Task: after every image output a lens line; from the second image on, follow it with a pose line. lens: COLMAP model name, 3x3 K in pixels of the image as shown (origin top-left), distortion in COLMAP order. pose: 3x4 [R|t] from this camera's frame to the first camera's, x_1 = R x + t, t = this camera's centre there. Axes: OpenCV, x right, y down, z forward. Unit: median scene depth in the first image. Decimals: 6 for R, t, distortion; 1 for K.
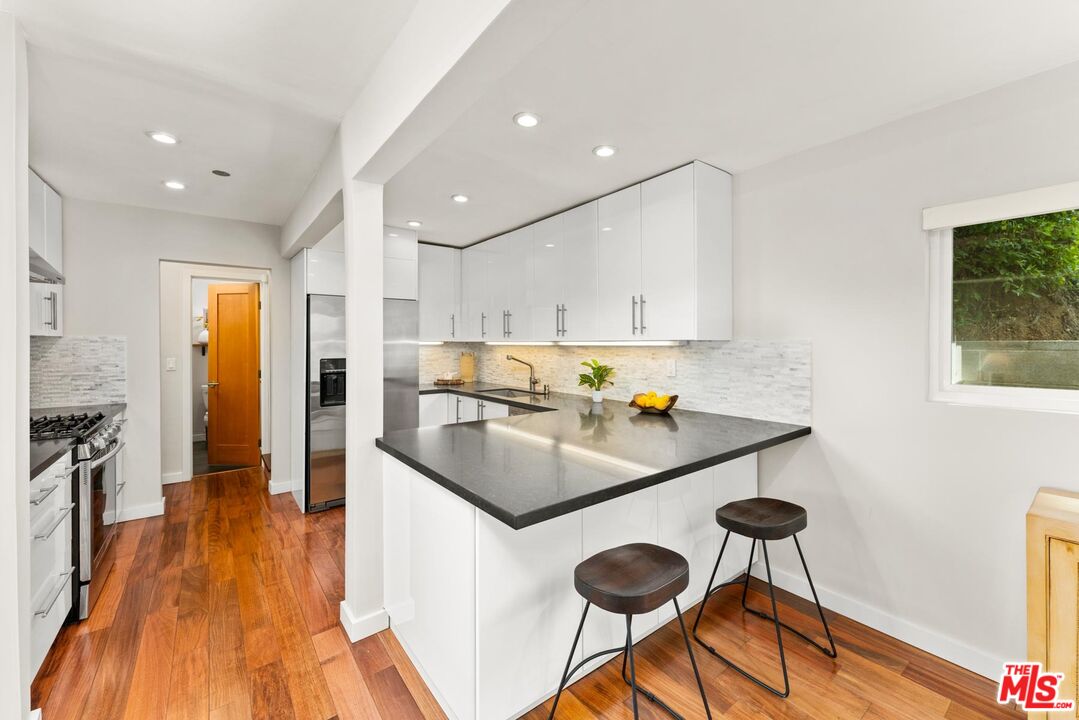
lens RADIAL K [[432.4, 0, 541.3], [0, 432.4, 344.8], [0, 0, 1]] dist [0.000621, 0.000308]
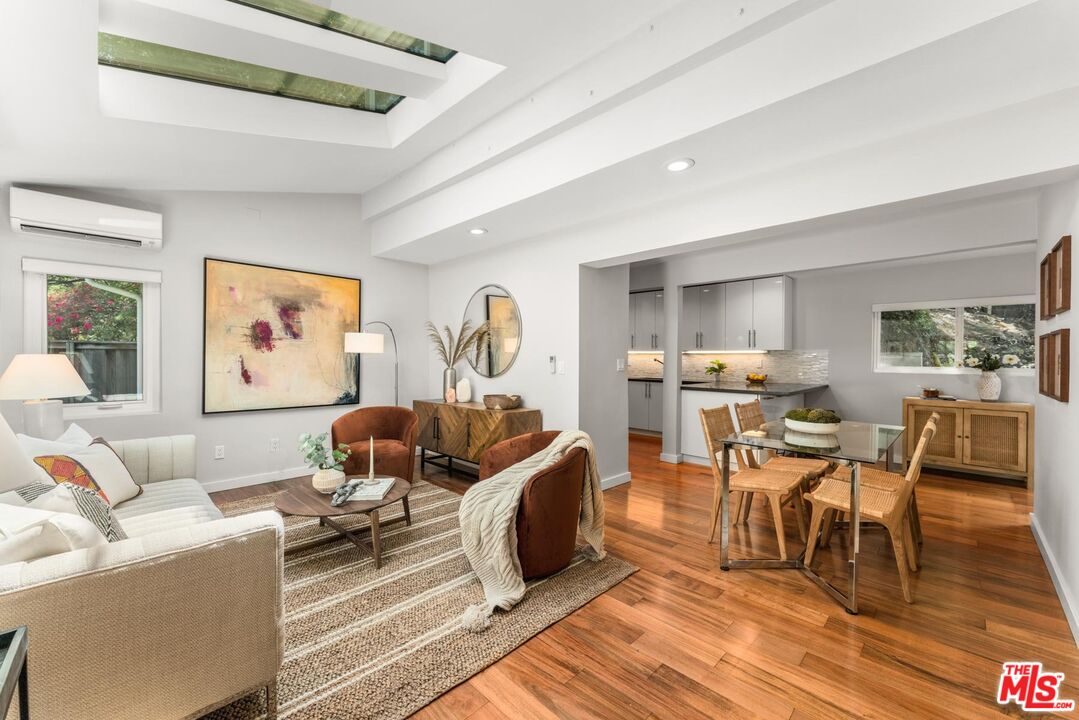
lens RADIAL K [[432.4, 0, 530.3], [0, 432.4, 360.2], [0, 0, 1]] dist [0.000621, 0.000308]
pose [[0.990790, 0.009997, 0.135038, -1.205888], [-0.009945, 0.999950, -0.001064, 0.054300], [-0.135042, -0.000288, 0.990840, -1.061992]]
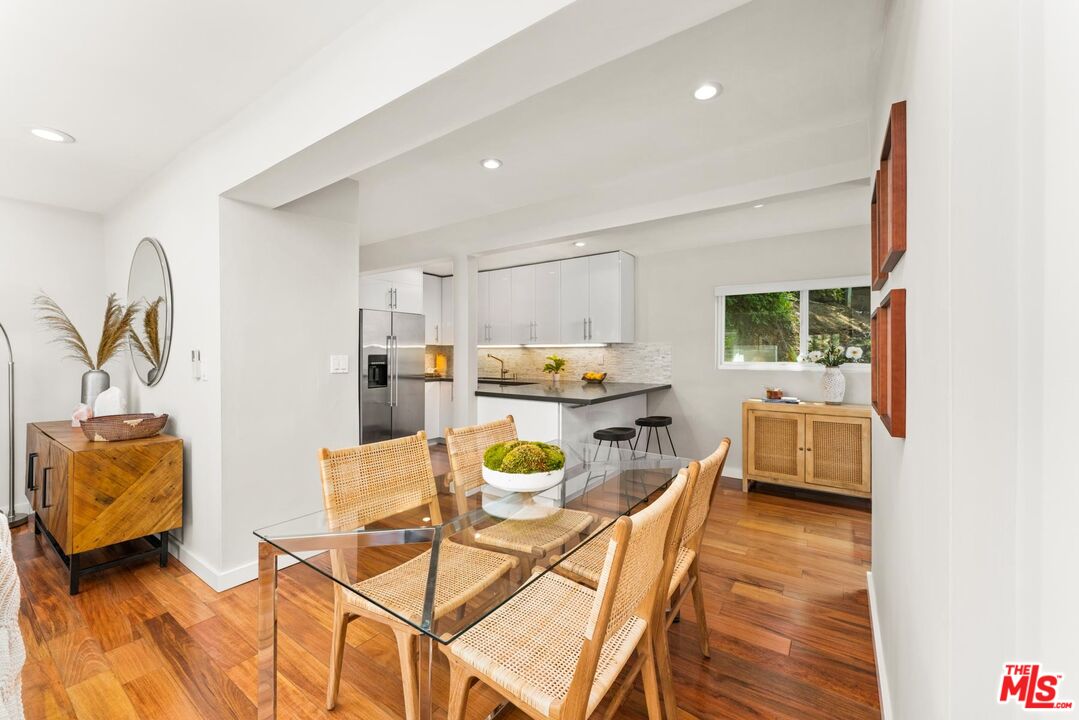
lens RADIAL K [[432.4, 0, 536.1], [0, 432.4, 355.2], [0, 0, 1]] dist [0.000621, 0.000308]
pose [[0.953712, 0.004664, 0.300684, -0.521473], [-0.003663, 0.999986, -0.003891, 0.048100], [-0.300698, 0.002609, 0.953716, -0.661607]]
